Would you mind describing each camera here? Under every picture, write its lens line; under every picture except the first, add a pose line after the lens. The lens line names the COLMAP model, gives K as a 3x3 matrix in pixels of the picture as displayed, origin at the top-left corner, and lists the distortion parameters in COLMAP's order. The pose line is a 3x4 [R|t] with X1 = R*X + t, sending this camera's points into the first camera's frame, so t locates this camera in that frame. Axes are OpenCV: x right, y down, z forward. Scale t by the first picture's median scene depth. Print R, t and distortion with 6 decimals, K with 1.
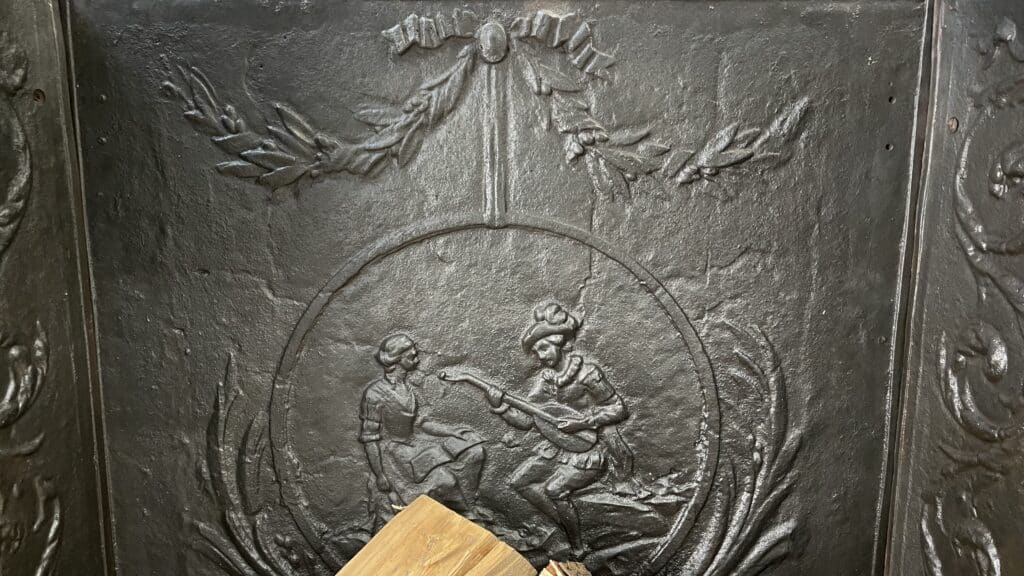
lens RADIAL K [[784.3, 0, 514.6], [0, 784.3, 280.8], [0, 0, 1]] dist [0.090314, -0.131633]
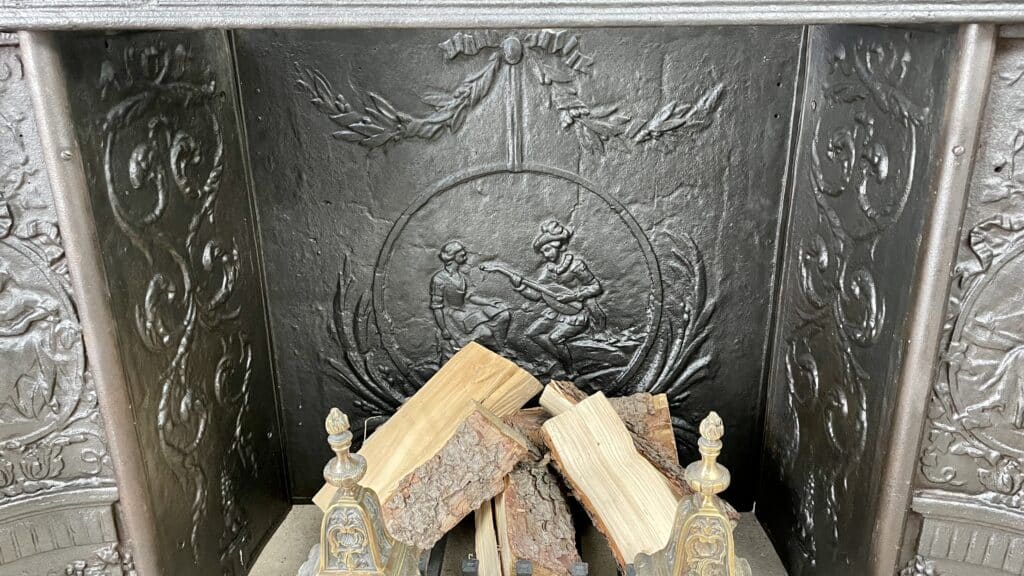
lens RADIAL K [[776.0, 0, 512.0], [0, 776.0, 280.0], [0, 0, 1]] dist [0.094515, -0.126033]
pose [[0.999460, -0.006638, -0.032192, 0.015865], [0.012507, 0.982521, 0.185730, -0.138914], [0.030397, -0.186032, 0.982073, -0.505433]]
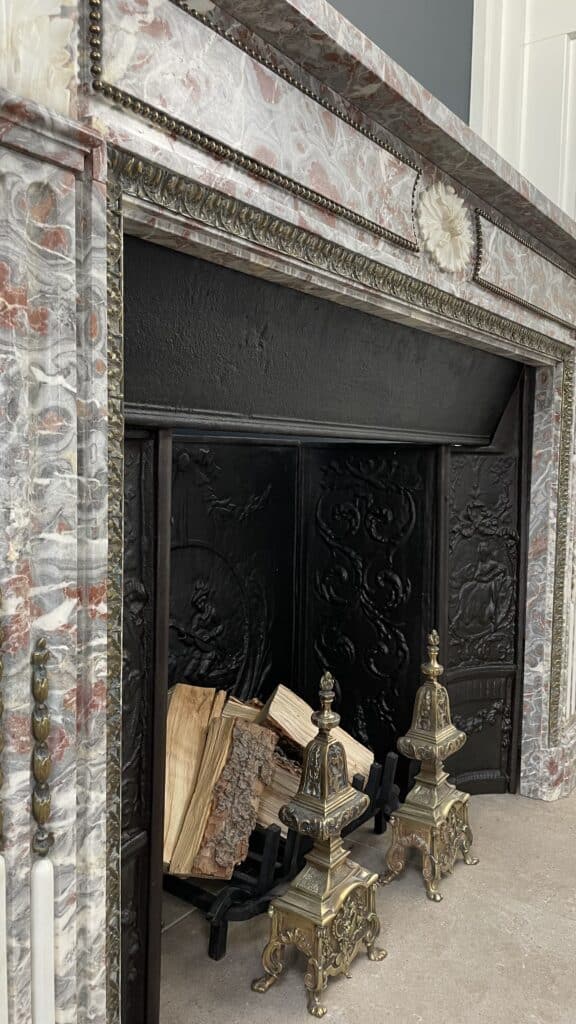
lens RADIAL K [[772.8, 0, 287.8], [0, 772.8, 504.4], [0, 0, 1]] dist [0.082477, -0.115632]
pose [[0.578250, -0.048394, 0.814423, -1.485650], [0.126661, 0.991461, -0.031017, -0.080398], [-0.805968, 0.121091, 0.579442, -0.410902]]
